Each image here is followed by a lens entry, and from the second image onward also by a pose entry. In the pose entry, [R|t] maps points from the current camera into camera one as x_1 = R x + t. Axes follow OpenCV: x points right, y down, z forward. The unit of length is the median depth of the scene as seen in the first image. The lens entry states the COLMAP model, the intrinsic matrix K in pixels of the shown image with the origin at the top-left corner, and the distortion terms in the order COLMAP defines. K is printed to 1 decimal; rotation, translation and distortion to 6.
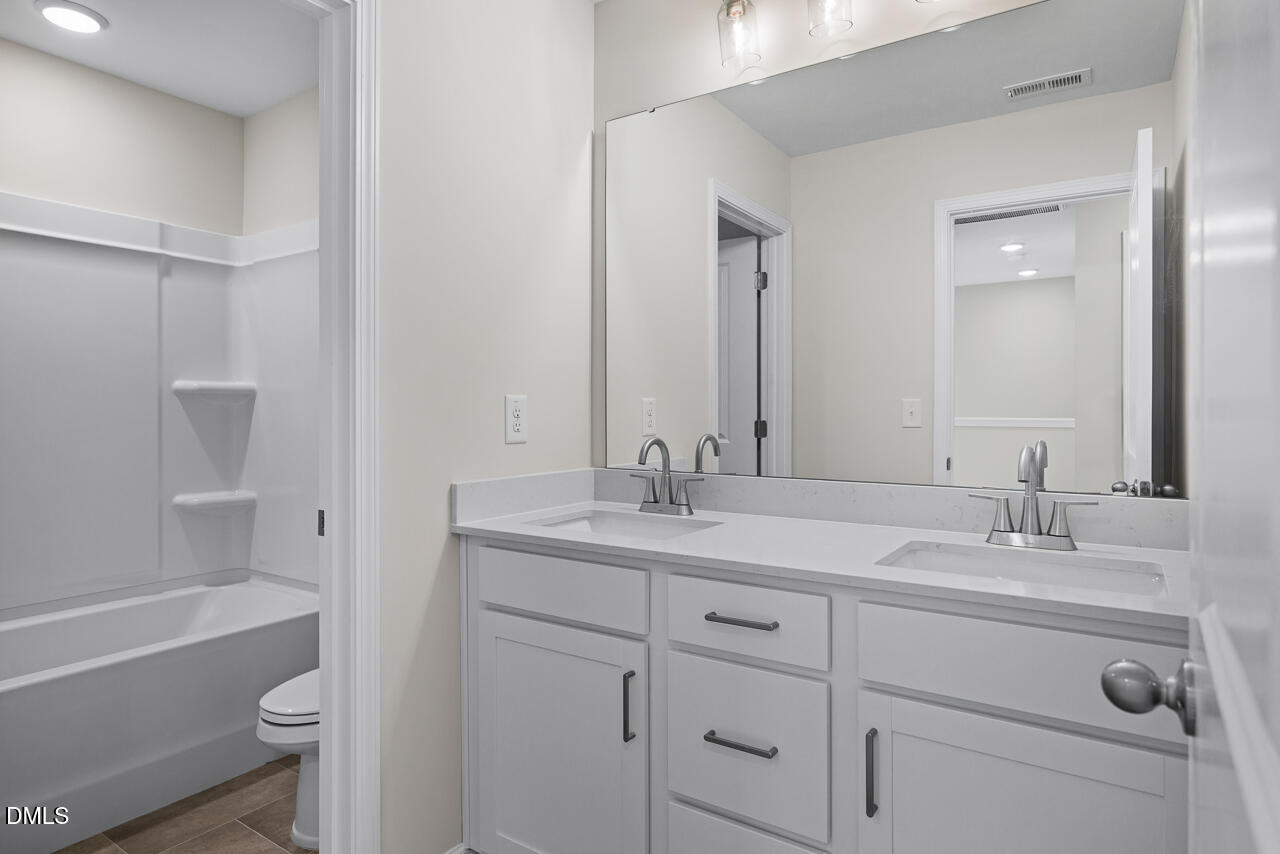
lens RADIAL K [[722.3, 0, 640.0], [0, 722.3, 427.0], [0, 0, 1]] dist [-0.001978, -0.000453]
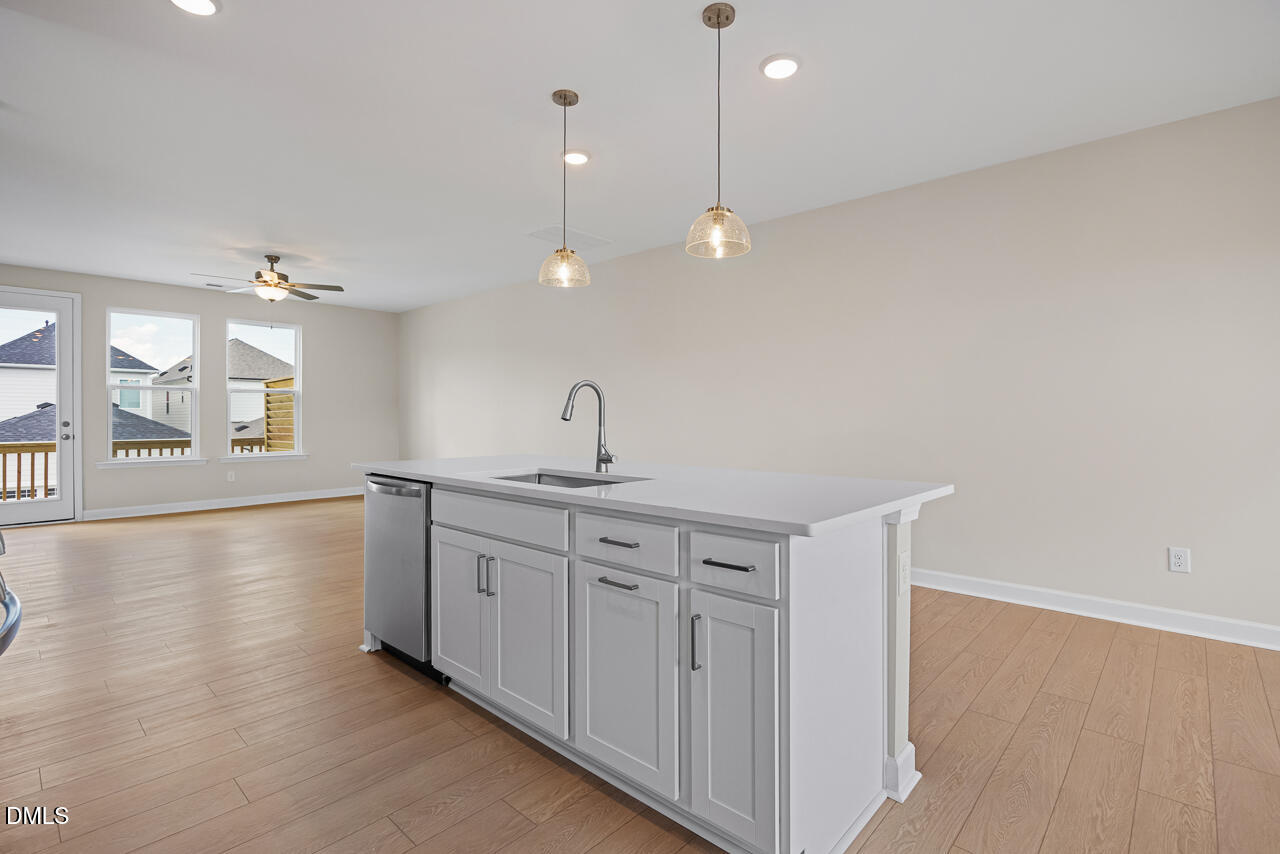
lens RADIAL K [[601.6, 0, 646.8], [0, 601.6, 419.9], [0, 0, 1]] dist [-0.011484, -0.000249]
pose [[0.988686, -0.004970, -0.149915, 0.824149], [0.005138, 0.999987, 0.000735, 0.025919], [0.149910, -0.001497, 0.988699, -0.495827]]
